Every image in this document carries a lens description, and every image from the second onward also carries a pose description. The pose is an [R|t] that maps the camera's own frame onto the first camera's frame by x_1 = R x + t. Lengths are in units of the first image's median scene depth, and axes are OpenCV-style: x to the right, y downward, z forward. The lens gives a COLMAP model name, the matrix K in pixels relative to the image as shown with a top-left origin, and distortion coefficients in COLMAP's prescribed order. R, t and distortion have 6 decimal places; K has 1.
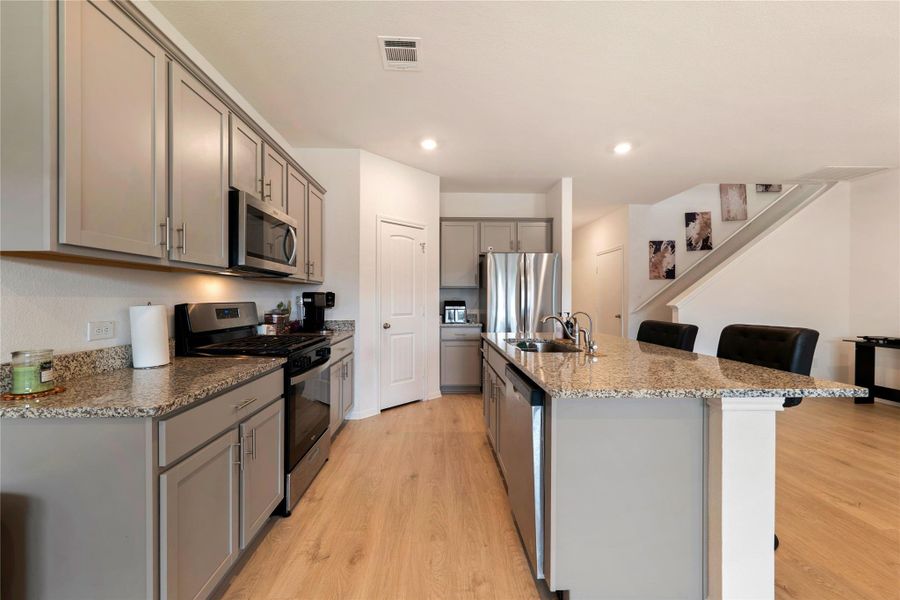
lens RADIAL K [[366.9, 0, 447.5], [0, 366.9, 299.2], [0, 0, 1]] dist [-0.003920, 0.000286]
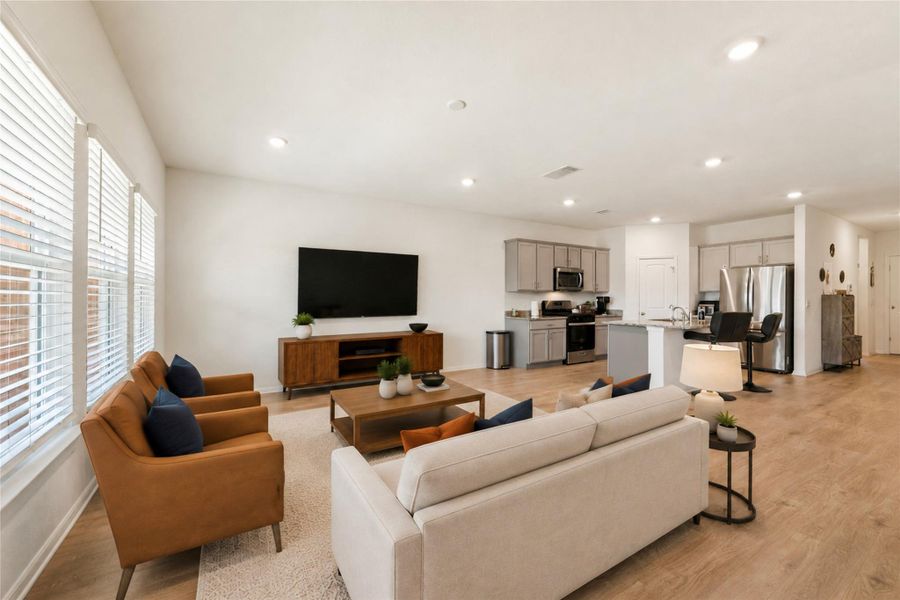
lens RADIAL K [[366.9, 0, 422.0], [0, 366.9, 298.8], [0, 0, 1]] dist [-0.003920, 0.000286]
pose [[0.451514, 0.000951, -0.892264, 1.159046], [-0.002778, 0.999996, -0.000340, -0.000762], [0.892260, 0.002632, 0.451515, -1.006112]]
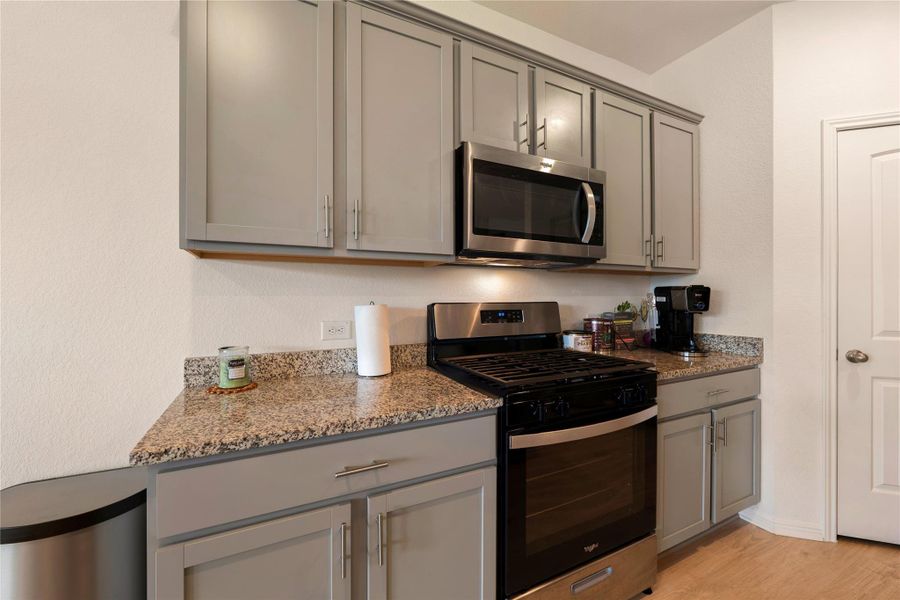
lens RADIAL K [[366.9, 0, 451.1], [0, 366.9, 296.4], [0, 0, 1]] dist [-0.003920, 0.000286]
pose [[0.430524, -0.004144, -0.902570, 0.031191], [0.000744, 0.999991, -0.004236, 0.000053], [0.902579, 0.001153, 0.430523, 0.403166]]
